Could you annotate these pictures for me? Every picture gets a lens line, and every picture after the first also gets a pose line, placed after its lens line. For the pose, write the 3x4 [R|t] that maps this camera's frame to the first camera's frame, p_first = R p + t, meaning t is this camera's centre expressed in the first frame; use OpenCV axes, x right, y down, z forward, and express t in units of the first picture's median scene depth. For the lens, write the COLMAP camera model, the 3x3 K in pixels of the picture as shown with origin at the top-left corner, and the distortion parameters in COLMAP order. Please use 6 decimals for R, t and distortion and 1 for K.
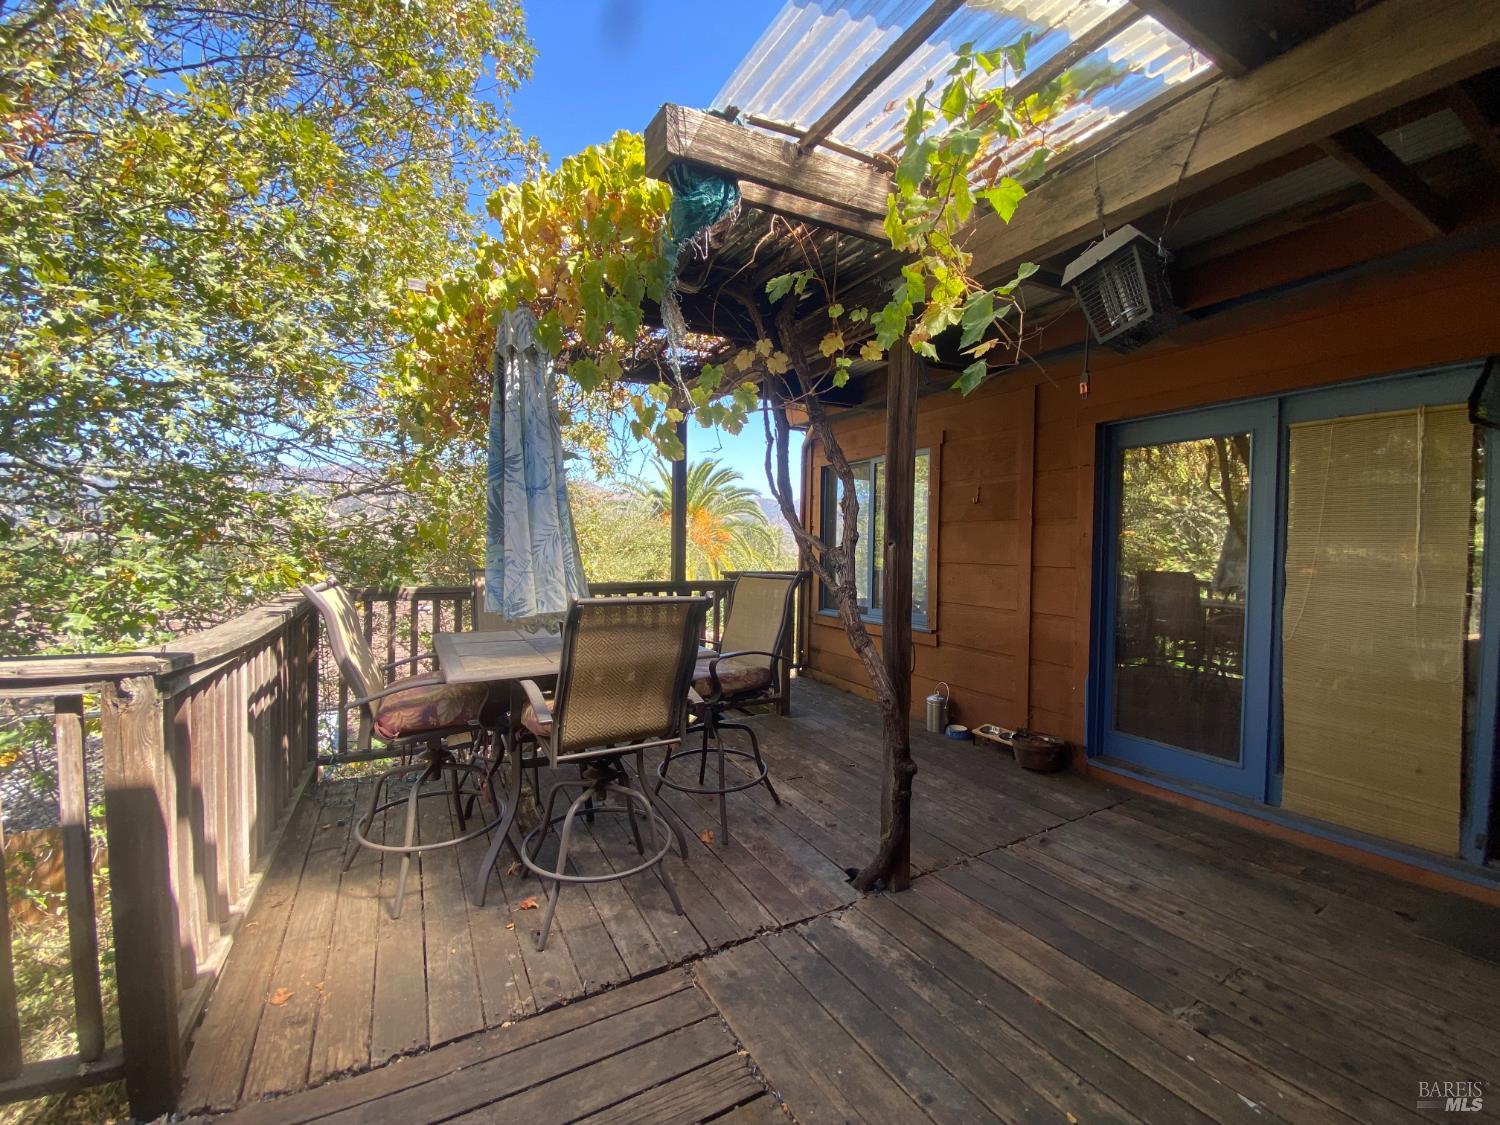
lens RADIAL K [[613.1, 0, 736.8], [0, 613.1, 563.2], [0, 0, 1]] dist [0.003882, -0.012784]
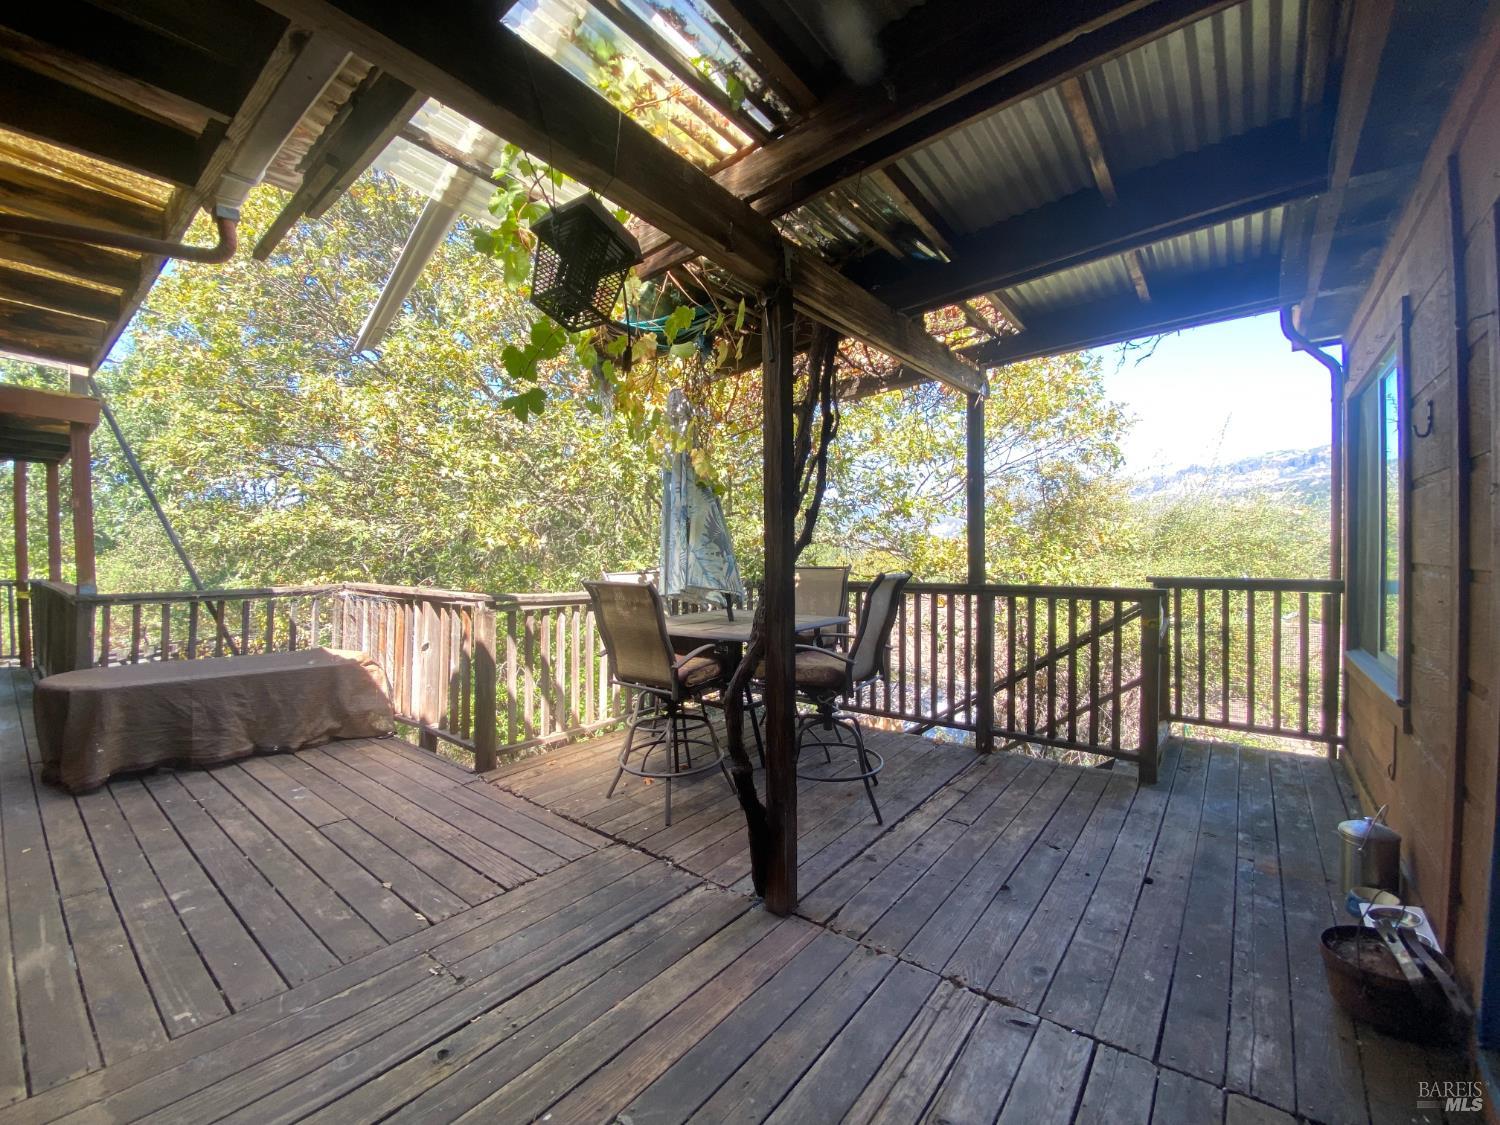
lens RADIAL K [[613.1, 0, 736.7], [0, 613.1, 557.5], [0, 0, 1]] dist [0.003882, -0.012784]
pose [[0.377885, -0.004472, -0.925842, 1.183018], [-0.019786, 0.999721, -0.012905, 0.018649], [0.925641, 0.023195, 0.377691, 0.639641]]
